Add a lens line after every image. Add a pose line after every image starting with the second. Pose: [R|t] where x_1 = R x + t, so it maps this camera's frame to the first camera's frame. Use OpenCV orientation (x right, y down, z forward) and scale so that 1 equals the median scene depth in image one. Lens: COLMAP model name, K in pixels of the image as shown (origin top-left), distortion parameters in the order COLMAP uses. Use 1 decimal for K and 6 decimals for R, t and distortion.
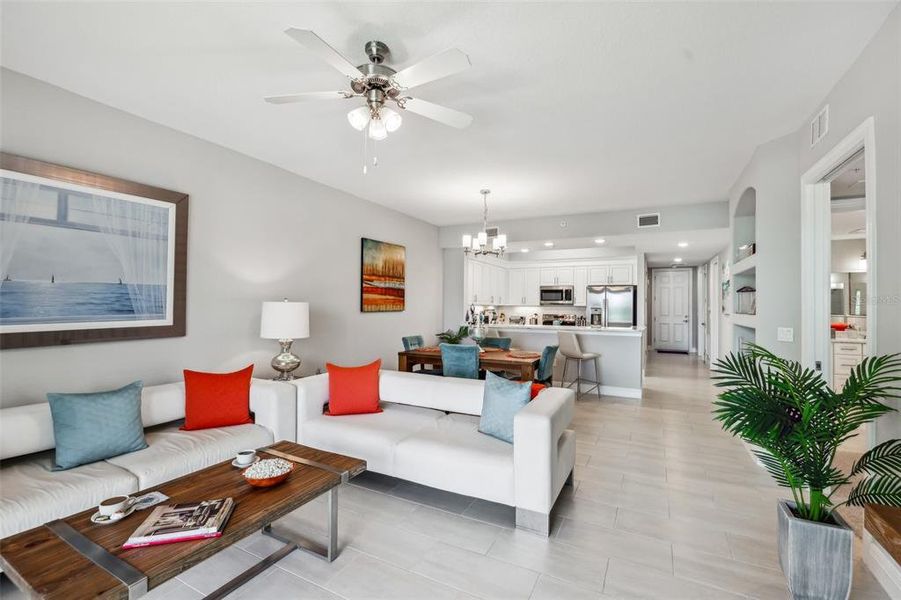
lens RADIAL K [[395.4, 0, 448.8], [0, 395.4, 302.7], [0, 0, 1]] dist [-0.016317, 0.000533]
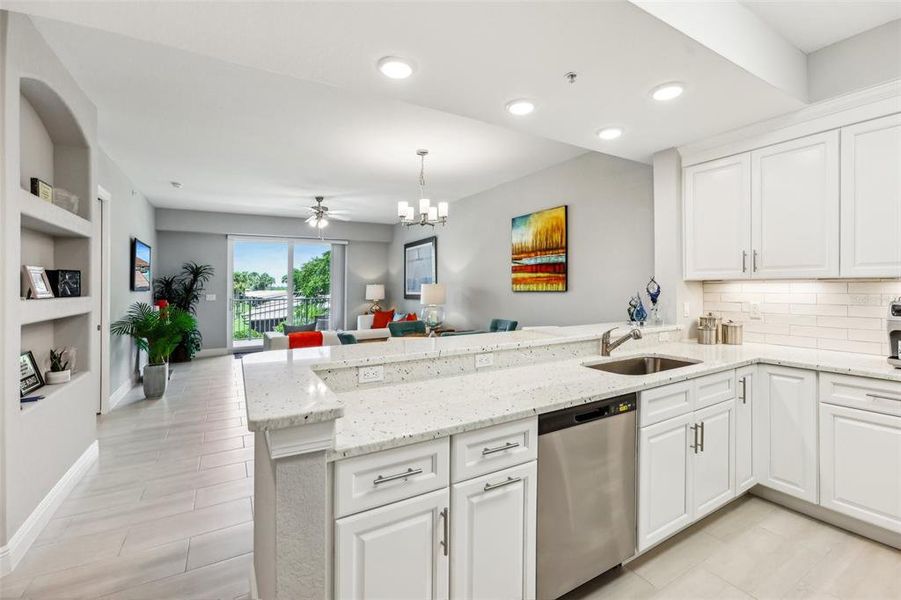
lens RADIAL K [[393.8, 0, 458.6], [0, 393.8, 287.2], [0, 0, 1]] dist [-0.012760, 0.000817]
pose [[-0.523547, -0.000074, -0.851997, 0.676172], [0.009280, 0.999940, -0.005789, 0.016329], [0.851946, -0.010937, -0.523515, 1.319986]]
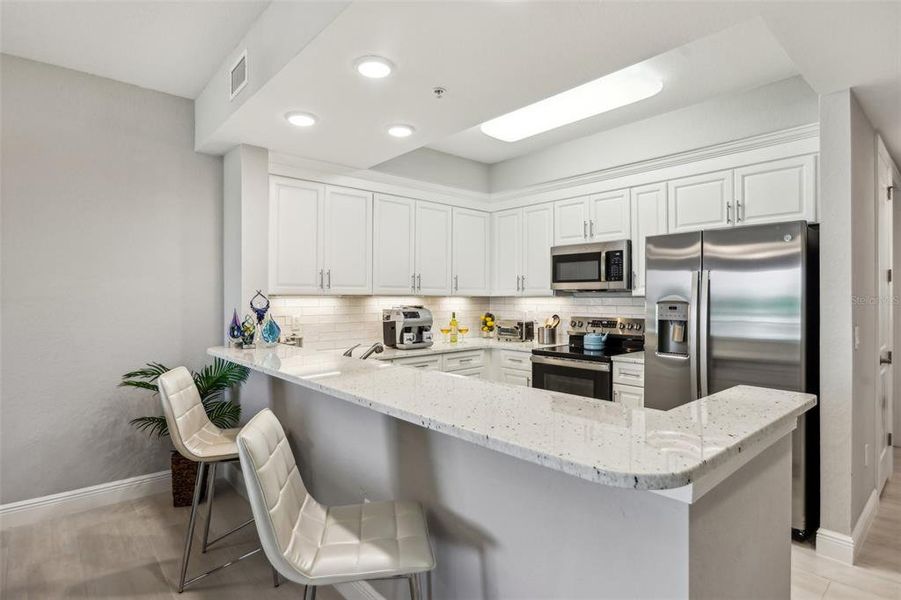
lens RADIAL K [[473.0, 0, 456.5], [0, 473.0, 298.6], [0, 0, 1]] dist [-0.023430, 0.000297]
pose [[0.936145, -0.006815, -0.351549, 0.492701], [0.010195, 0.999918, 0.007763, 0.009332], [0.351467, -0.010851, 0.936137, 0.831831]]
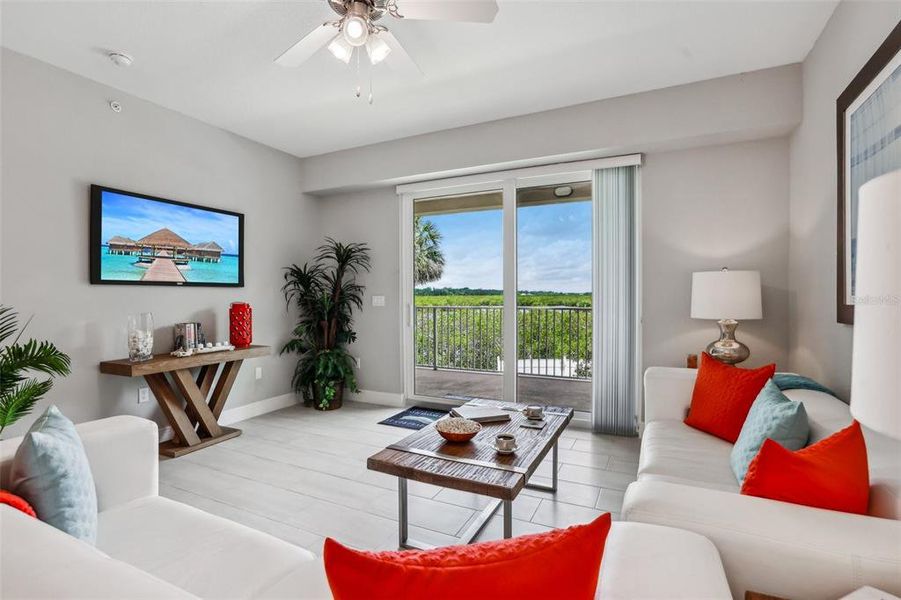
lens RADIAL K [[425.1, 0, 449.4], [0, 425.1, 293.7], [0, 0, 1]] dist [-0.053927, 0.027353]
pose [[-0.999587, -0.004753, -0.028325, -0.137719], [-0.004540, 0.999961, -0.007576, 0.027074], [0.028360, -0.007445, -0.999570, 0.720869]]
